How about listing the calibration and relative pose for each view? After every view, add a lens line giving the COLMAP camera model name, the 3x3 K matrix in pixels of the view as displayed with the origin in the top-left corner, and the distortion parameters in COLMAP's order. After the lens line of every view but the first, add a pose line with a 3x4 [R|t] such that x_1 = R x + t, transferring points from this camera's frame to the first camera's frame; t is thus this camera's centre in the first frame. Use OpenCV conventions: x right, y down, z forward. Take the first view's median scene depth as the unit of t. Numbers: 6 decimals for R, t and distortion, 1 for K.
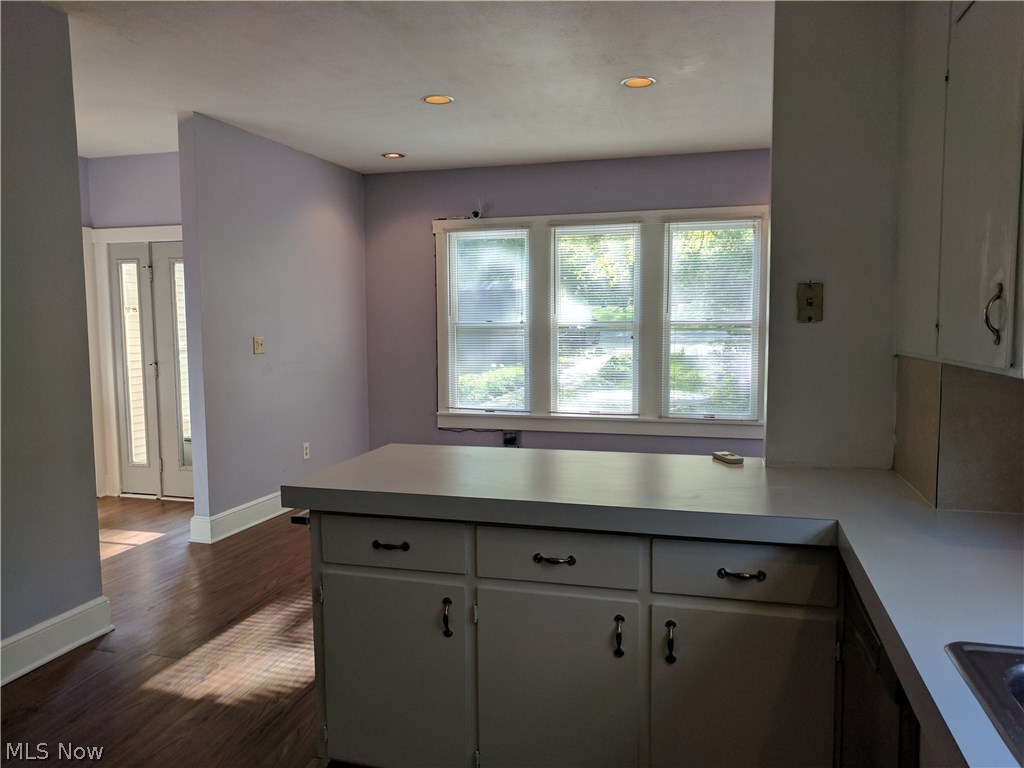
lens RADIAL K [[772.0, 0, 509.6], [0, 772.0, 382.5], [0, 0, 1]] dist [-0.001434, 0.025005]
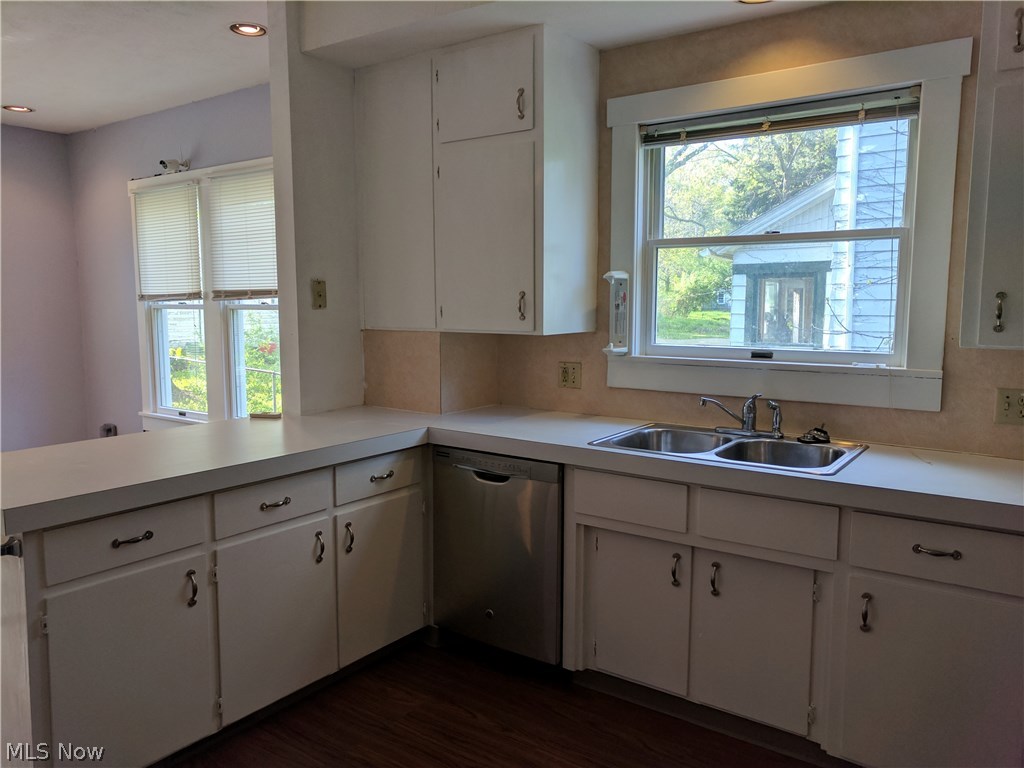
lens RADIAL K [[772.0, 0, 519.5], [0, 772.0, 387.1], [0, 0, 1]] dist [-0.001434, 0.025005]
pose [[0.332507, -0.098754, 0.937916, -0.754330], [0.072613, 0.994231, 0.078941, -0.018716], [-0.940301, 0.041856, 0.337760, 0.170844]]
